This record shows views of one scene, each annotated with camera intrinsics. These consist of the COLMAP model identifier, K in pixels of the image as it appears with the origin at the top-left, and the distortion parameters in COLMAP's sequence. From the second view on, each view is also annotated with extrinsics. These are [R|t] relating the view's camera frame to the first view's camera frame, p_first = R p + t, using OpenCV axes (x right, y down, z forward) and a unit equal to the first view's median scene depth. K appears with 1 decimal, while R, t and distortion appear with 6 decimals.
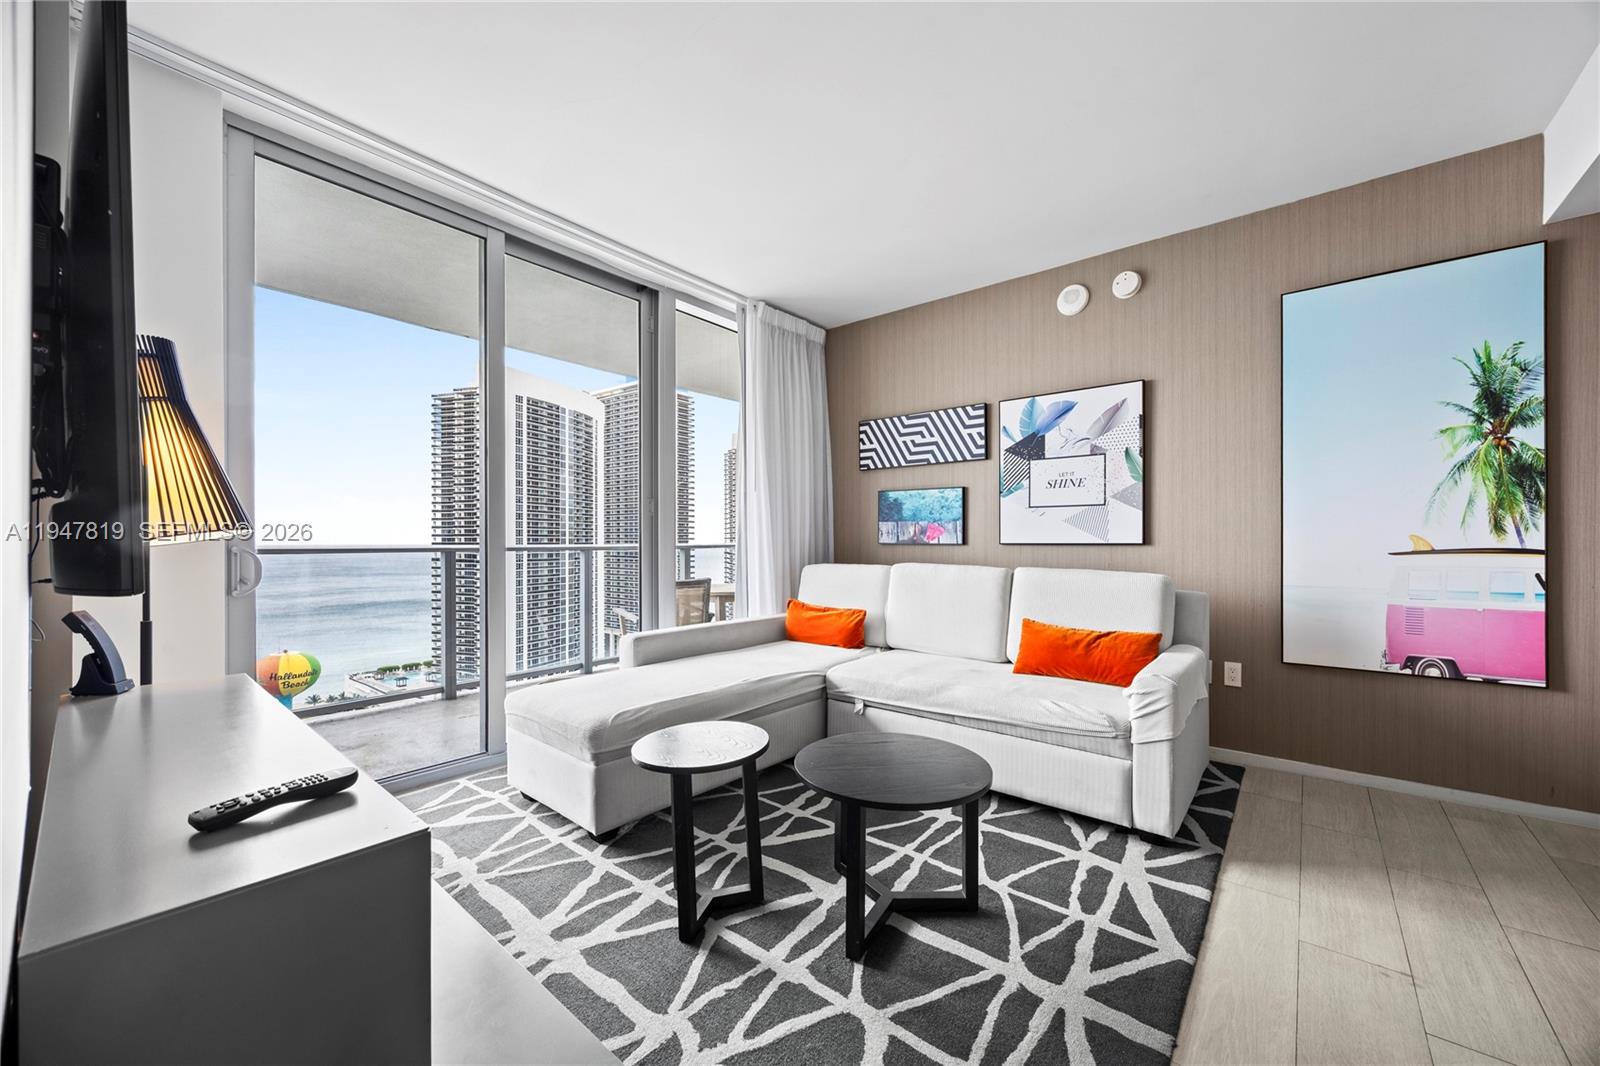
lens RADIAL K [[626.3, 0, 786.5], [0, 626.3, 545.7], [0, 0, 1]] dist [-0.000230, -0.000374]
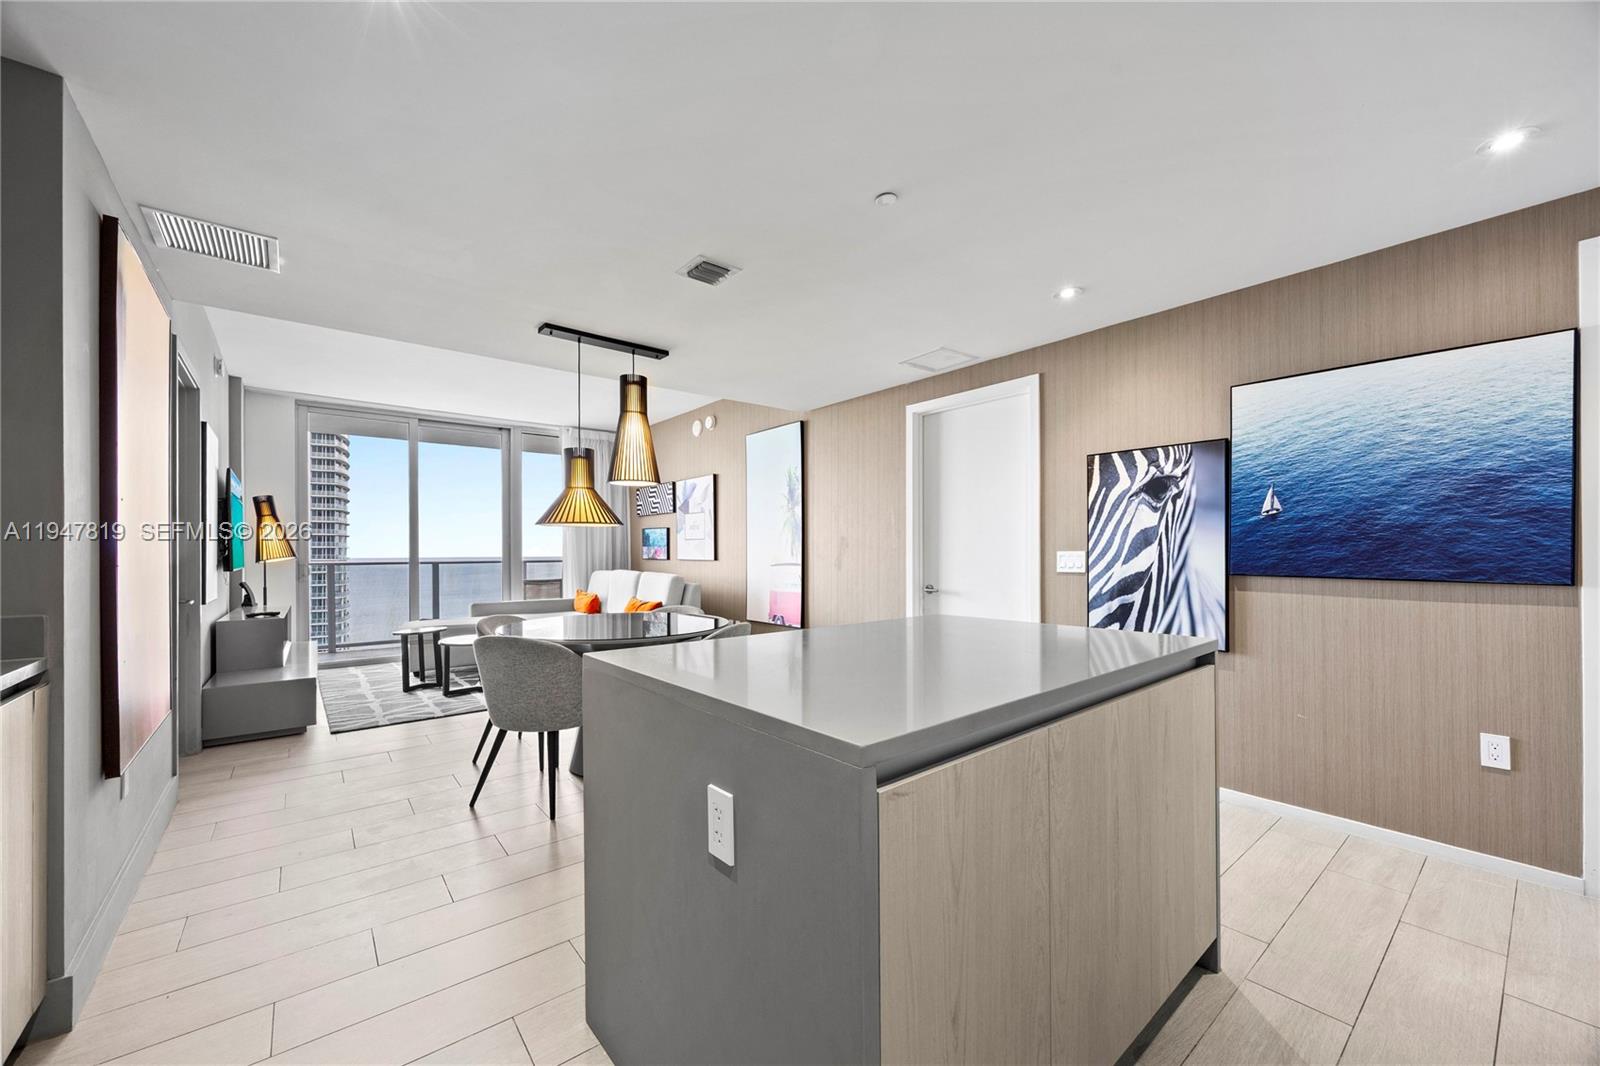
lens RADIAL K [[626.3, 0, 780.2], [0, 626.3, 551.3], [0, 0, 1]] dist [-0.000230, -0.000374]
pose [[0.976174, -0.003173, -0.216966, 1.099492], [0.002153, 0.999986, -0.004935, -0.018496], [0.216978, 0.004350, 0.976167, -0.758835]]
